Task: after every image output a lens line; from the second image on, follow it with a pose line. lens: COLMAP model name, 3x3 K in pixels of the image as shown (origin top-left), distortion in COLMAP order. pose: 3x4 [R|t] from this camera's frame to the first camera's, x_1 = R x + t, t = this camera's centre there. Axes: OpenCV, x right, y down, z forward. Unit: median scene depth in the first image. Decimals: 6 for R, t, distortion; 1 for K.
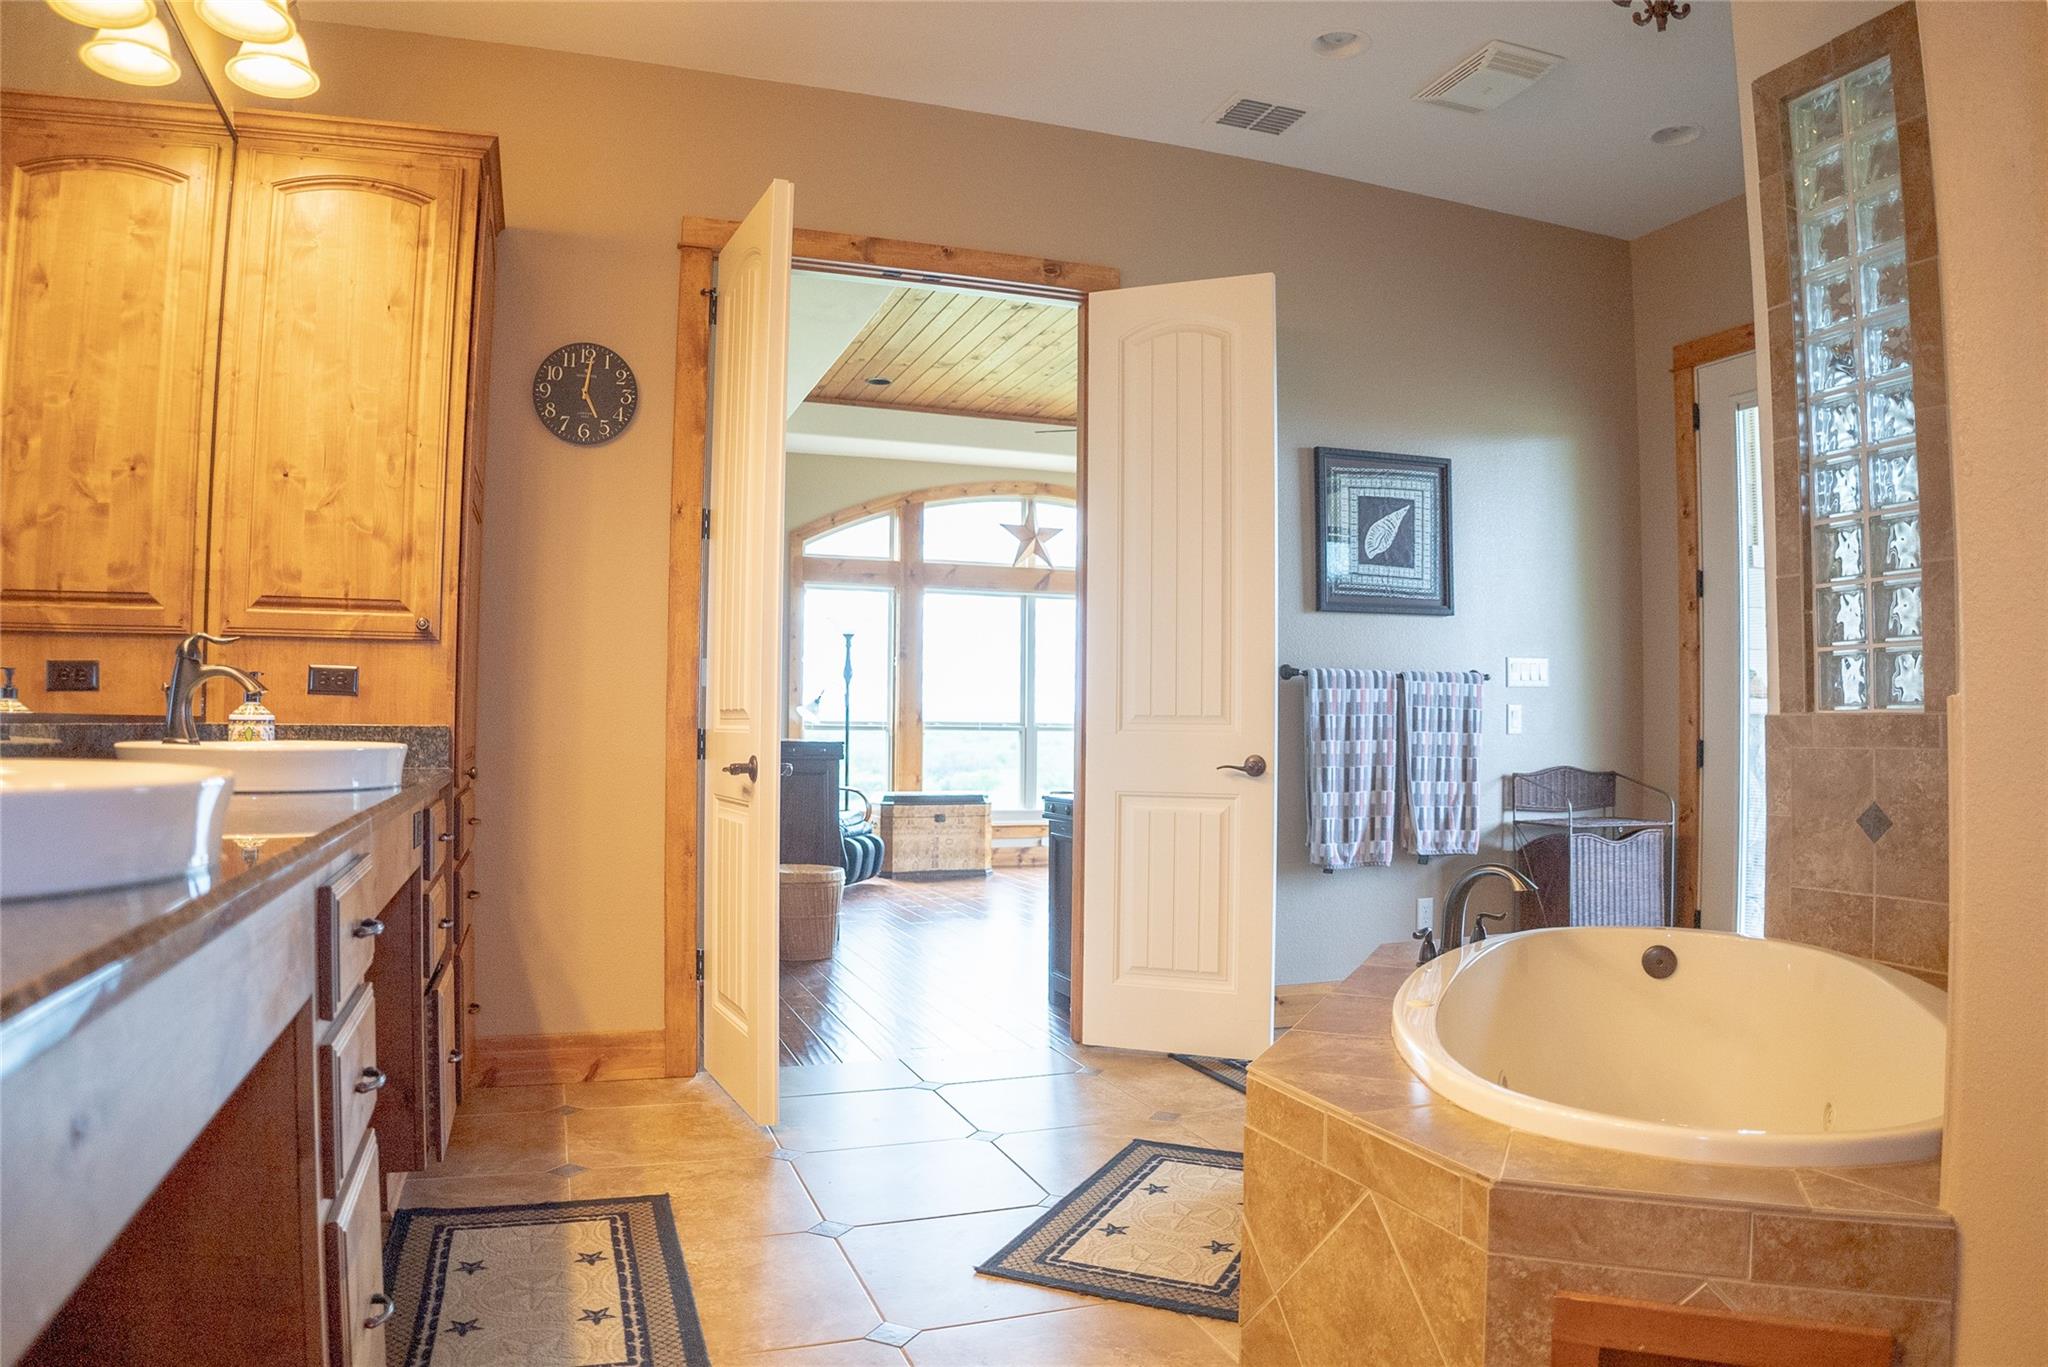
lens RADIAL K [[1187.4, 0, 1024.0], [0, 1187.4, 683.5], [0, 0, 1]] dist [-0.165892, 0.053457]
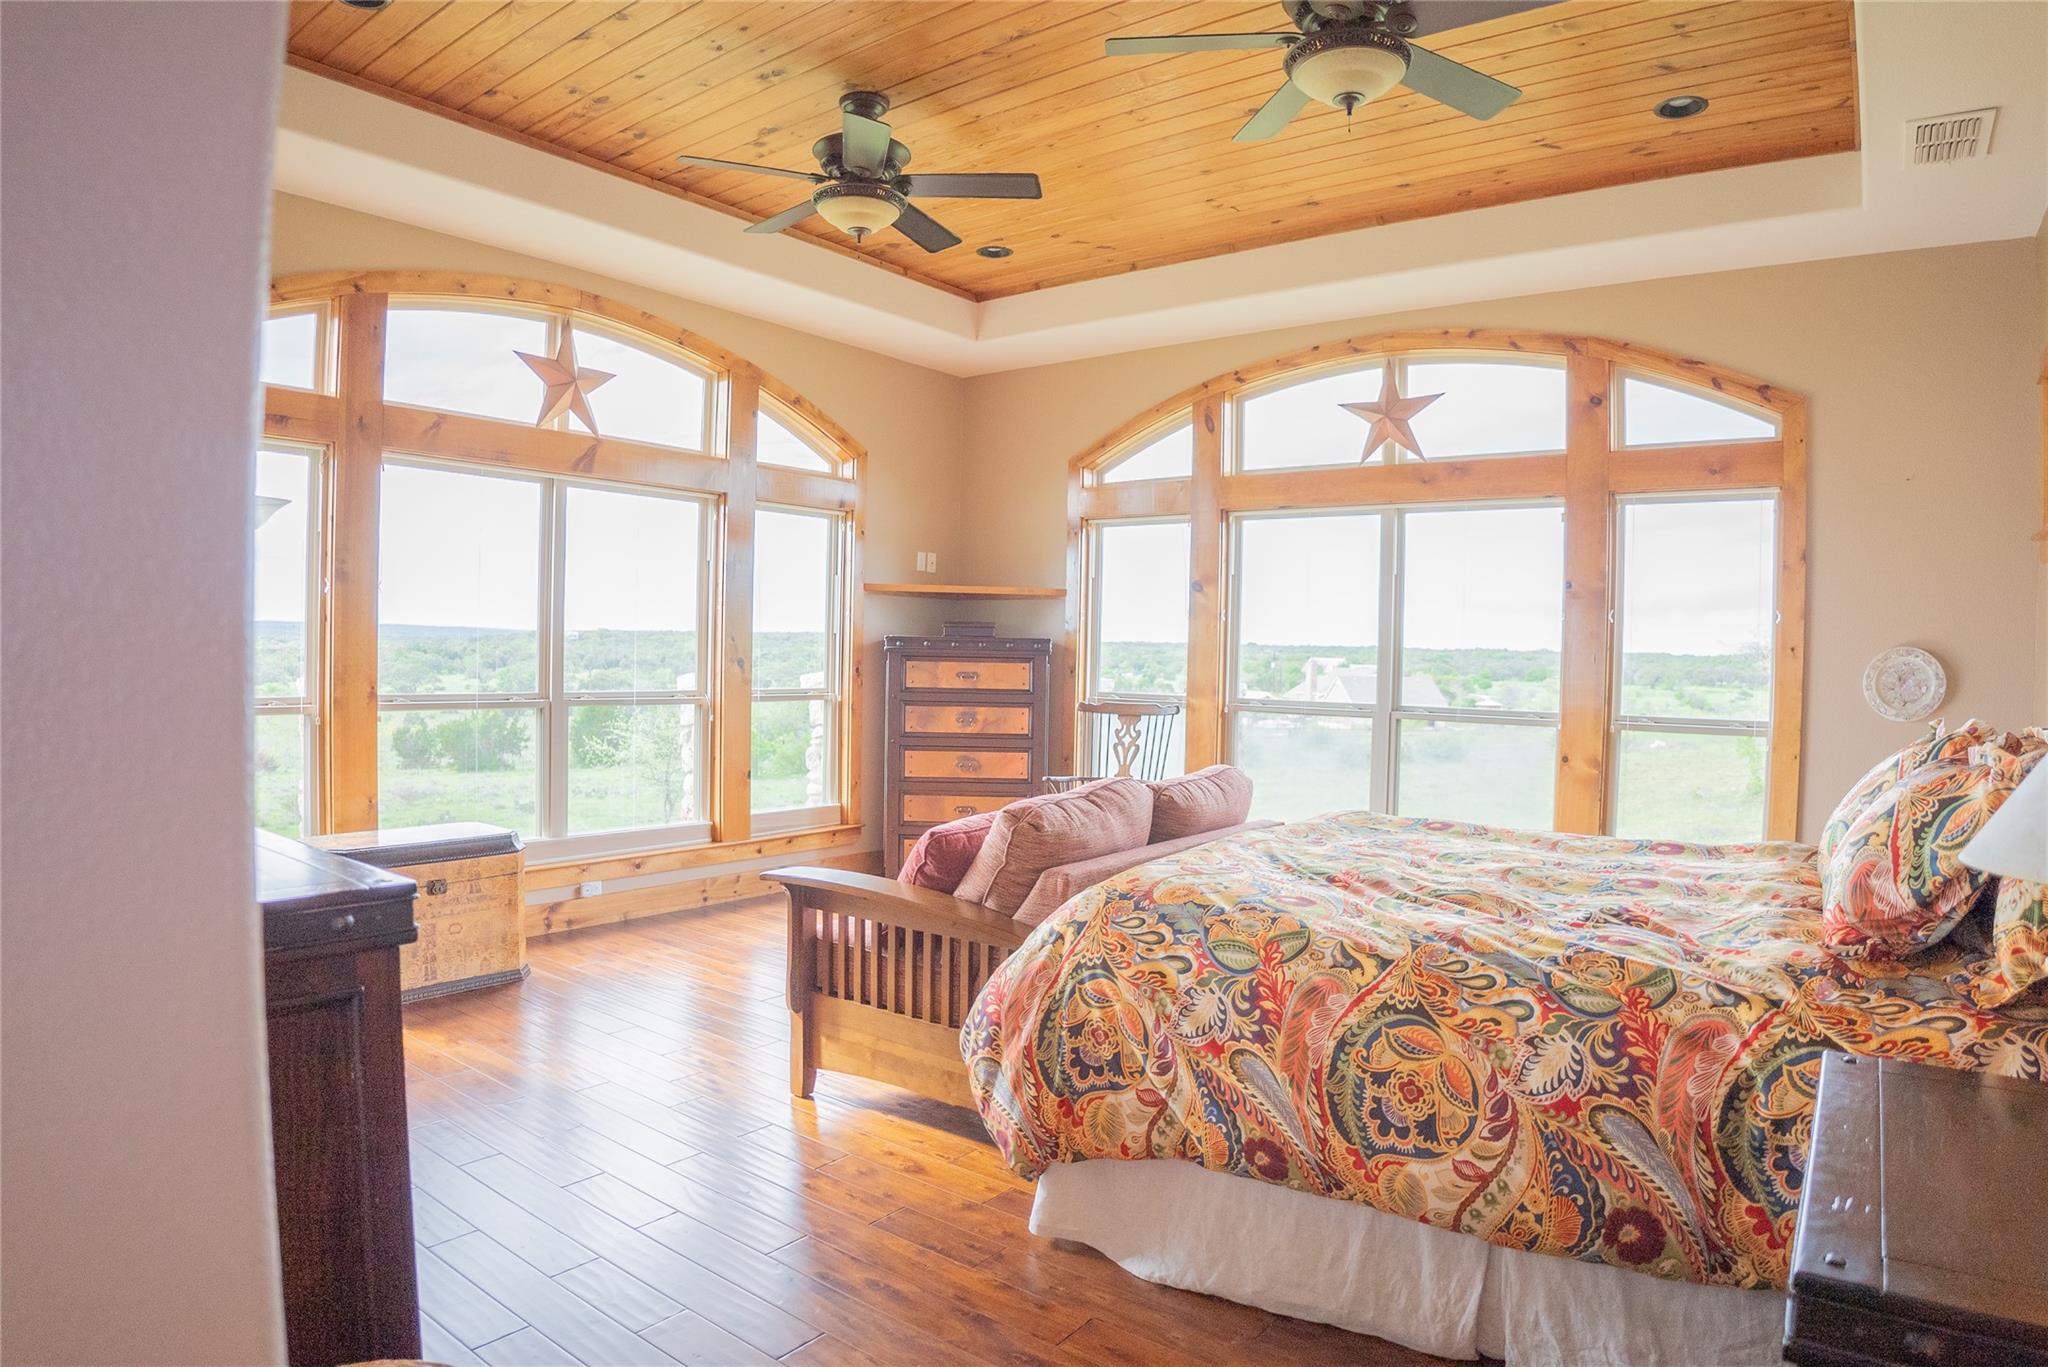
lens RADIAL K [[1187.4, 0, 1024.0], [0, 1187.4, 683.5], [0, 0, 1]] dist [-0.165892, 0.053457]
pose [[0.857997, -0.003583, 0.513641, -0.097559], [-0.030476, 0.997859, 0.057868, -0.013345], [-0.512749, -0.065304, 0.856051, 0.403357]]
